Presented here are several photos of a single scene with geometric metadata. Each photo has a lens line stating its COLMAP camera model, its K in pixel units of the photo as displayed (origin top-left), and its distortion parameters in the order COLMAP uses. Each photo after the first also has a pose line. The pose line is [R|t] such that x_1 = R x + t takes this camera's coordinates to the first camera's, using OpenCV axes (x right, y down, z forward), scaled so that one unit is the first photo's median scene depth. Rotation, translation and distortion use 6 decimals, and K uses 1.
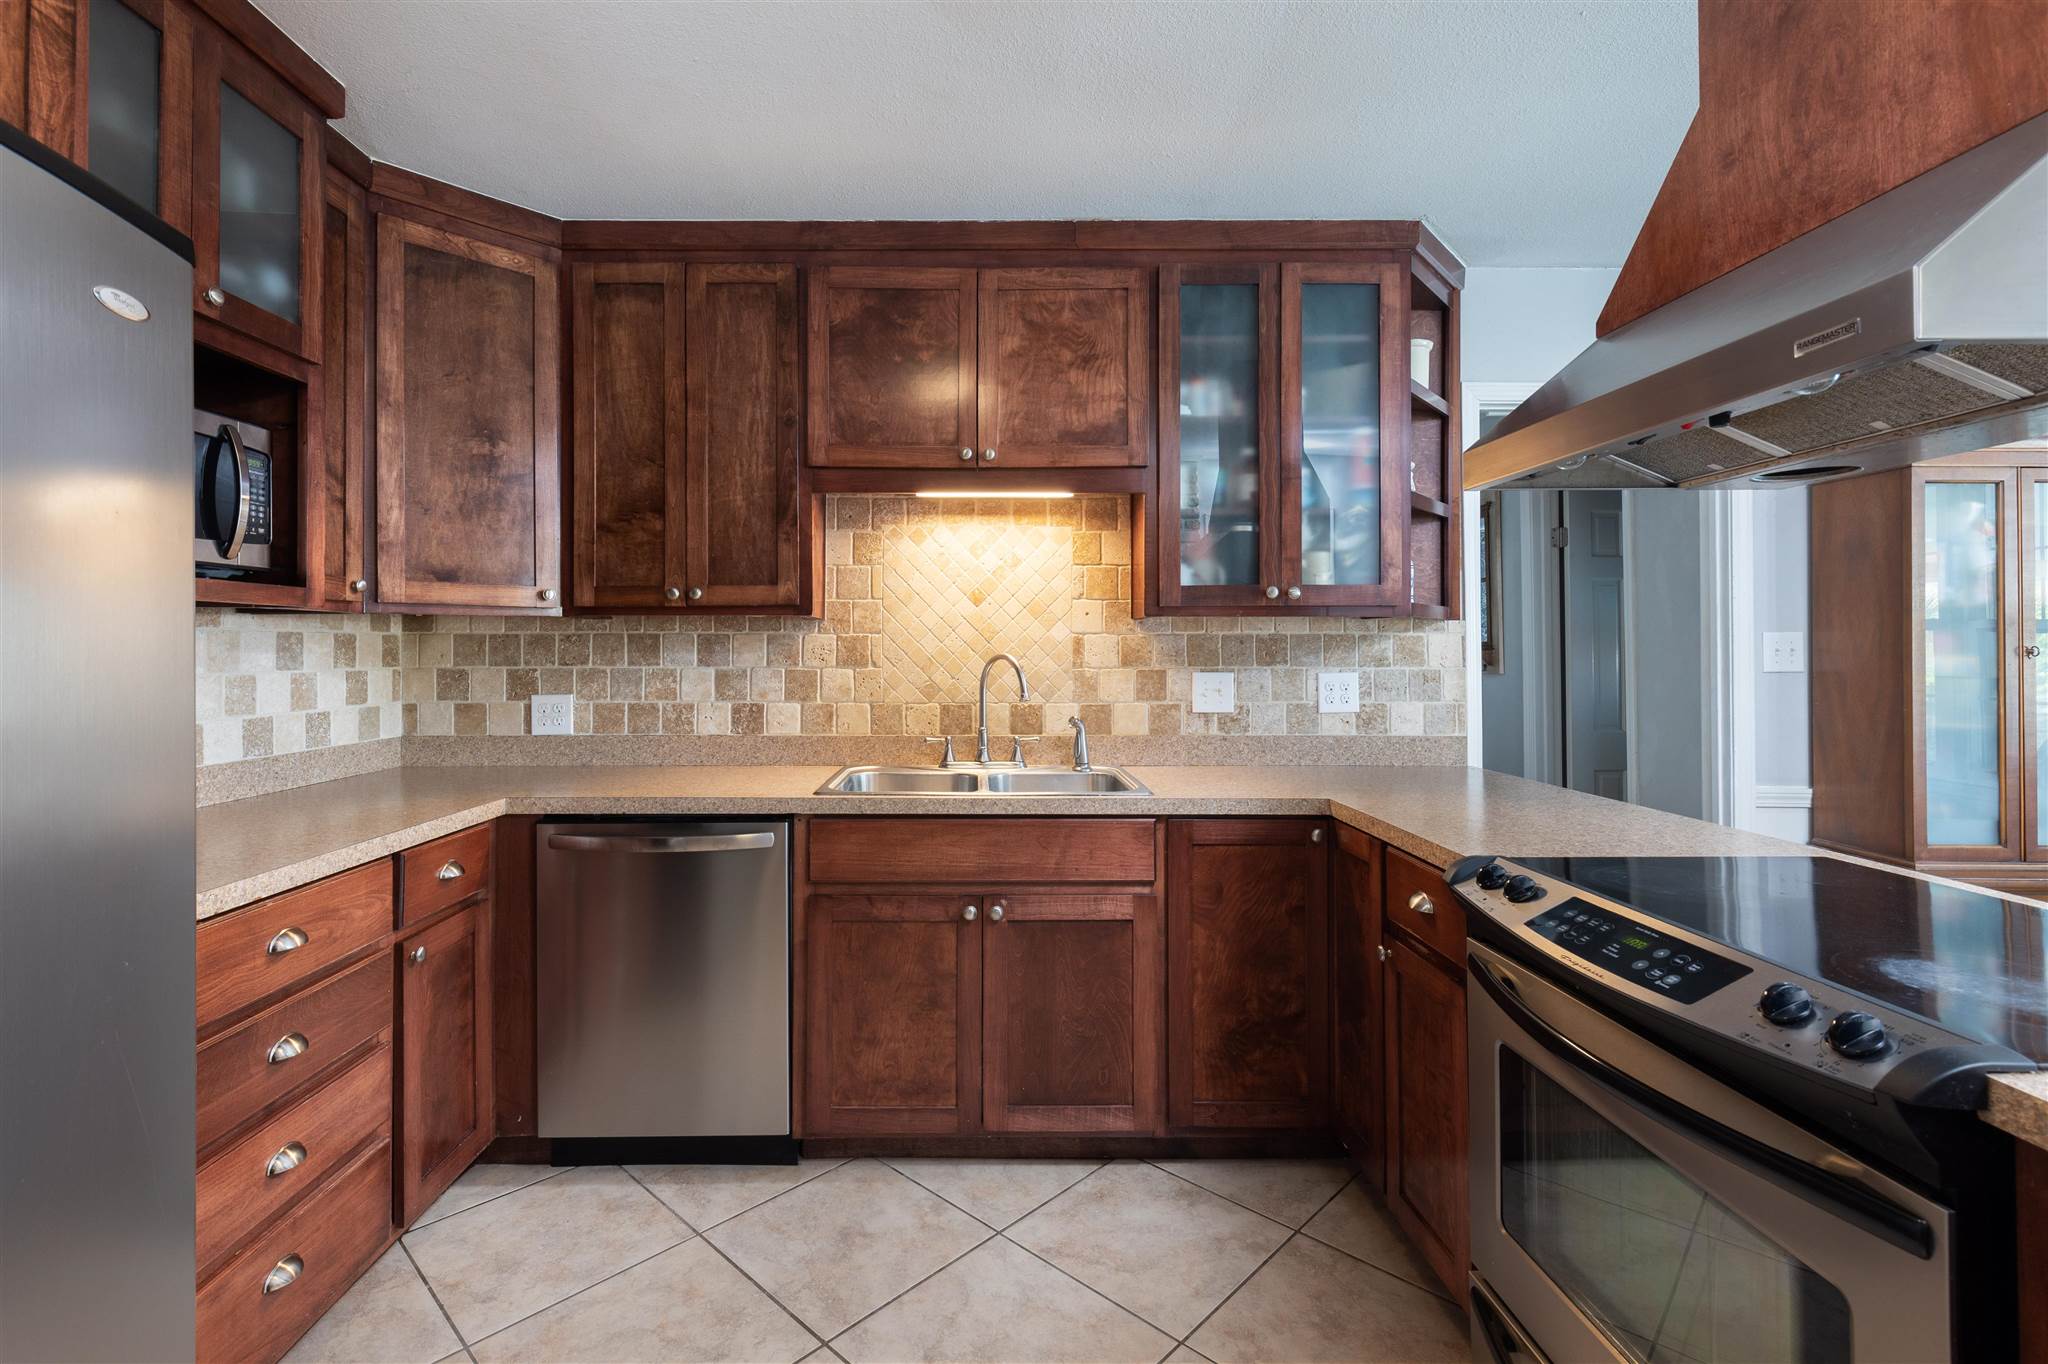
lens RADIAL K [[929.6, 0, 1001.1], [0, 929.6, 637.3], [0, 0, 1]] dist [0.001293, -0.000258]
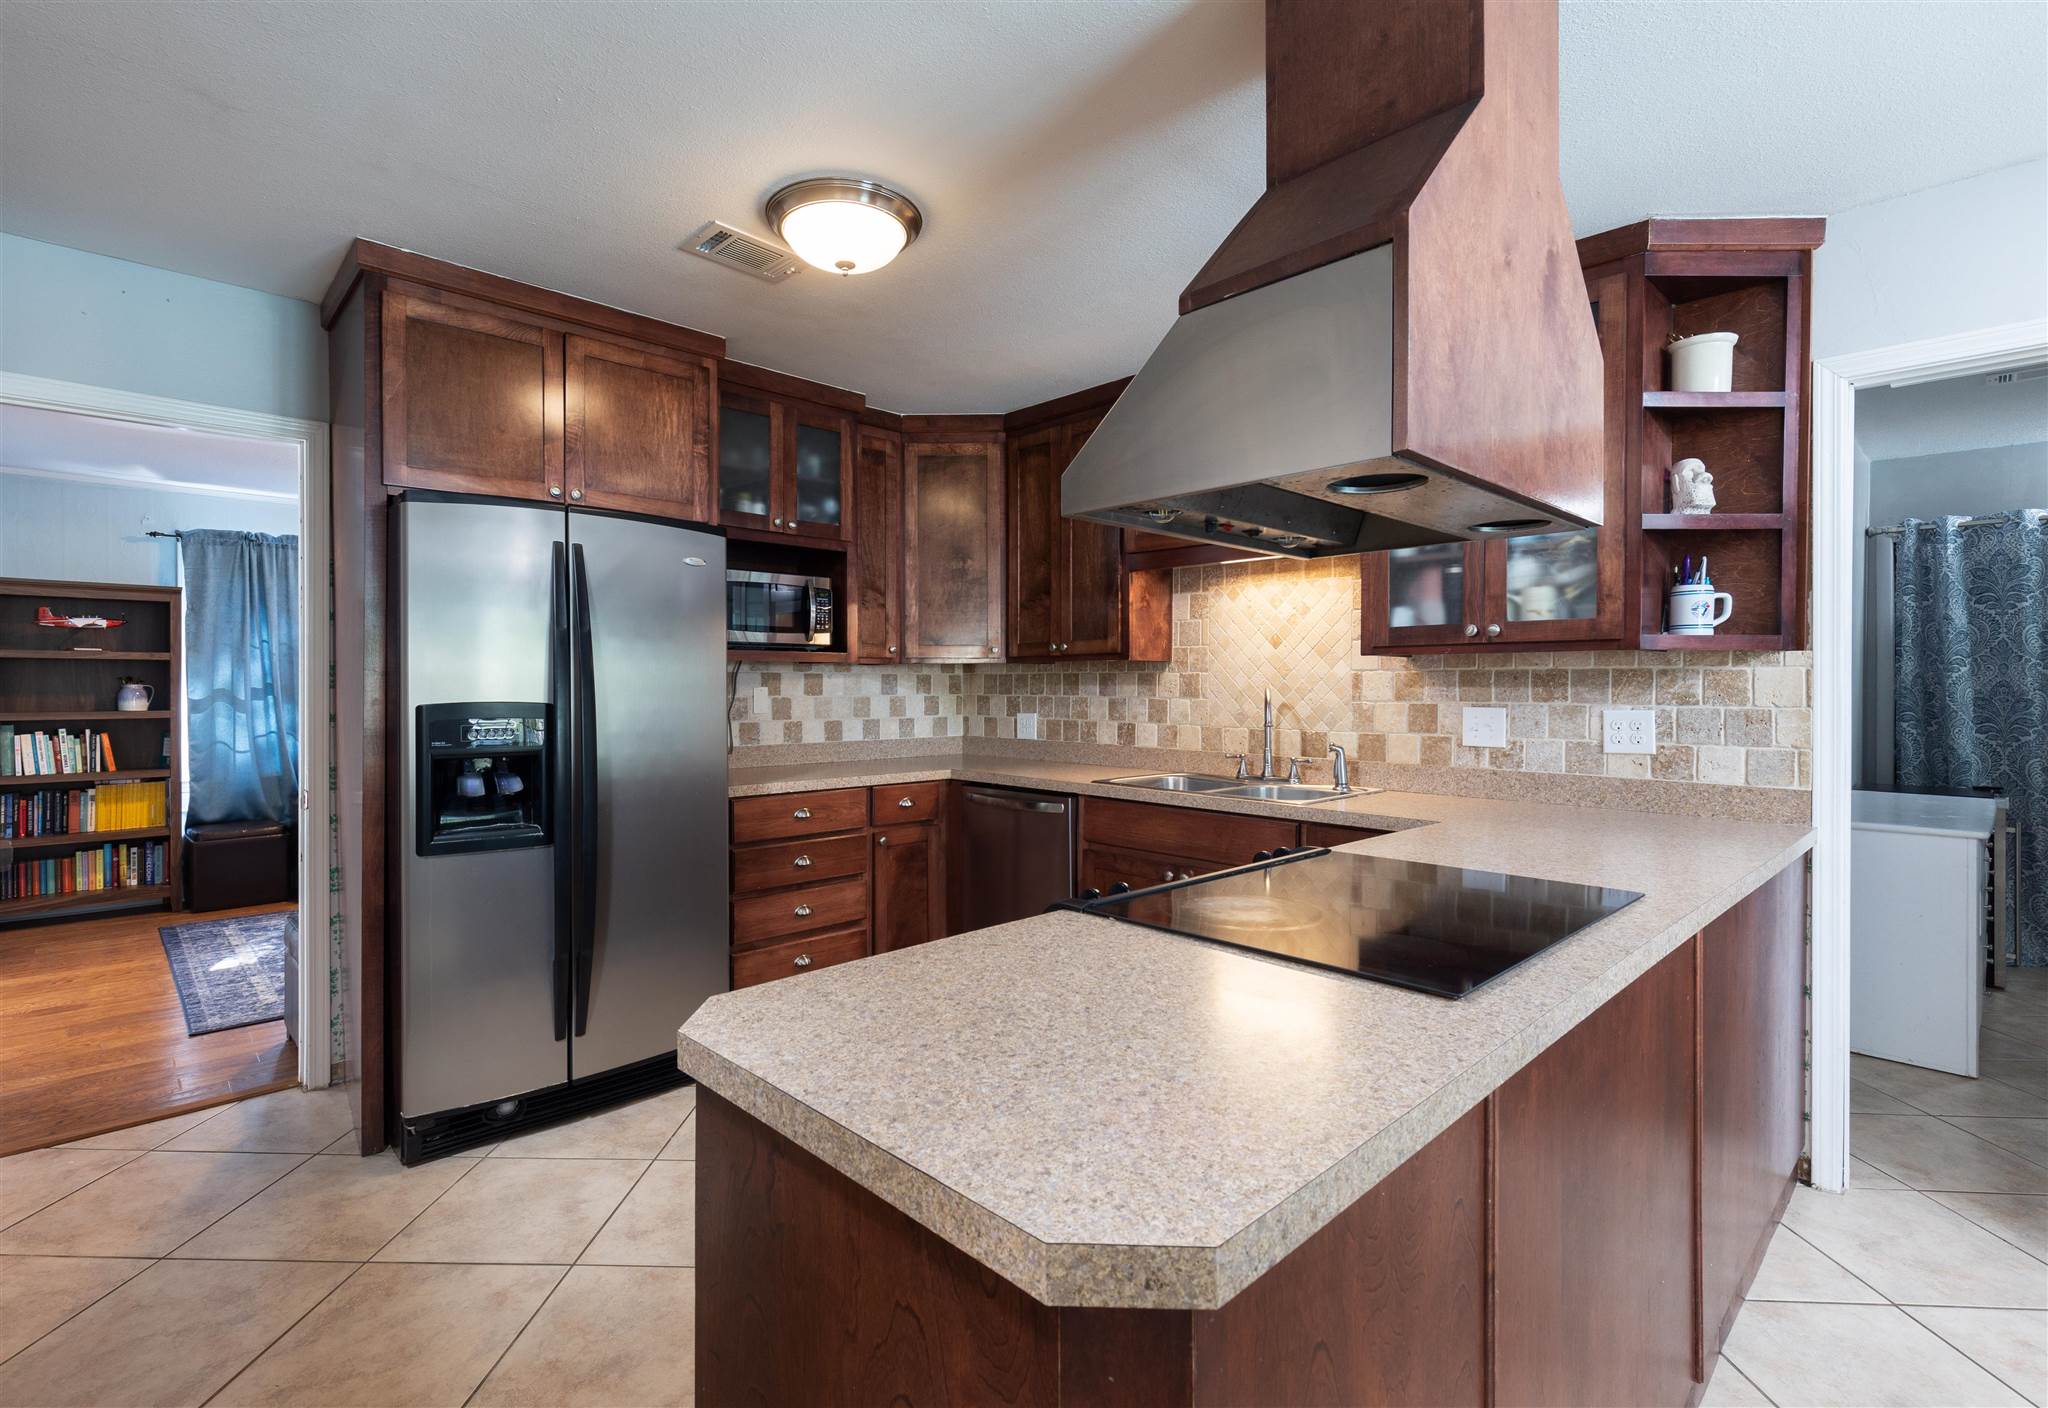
lens RADIAL K [[966.3, 0, 1017.3], [0, 966.3, 695.4], [0, 0, 1]] dist [-0.001431, -0.000287]
pose [[0.678736, 0.010413, -0.734309, 0.682181], [0.007381, 0.999752, 0.021000, -0.001635], [0.734345, -0.019673, 0.678491, -0.101428]]
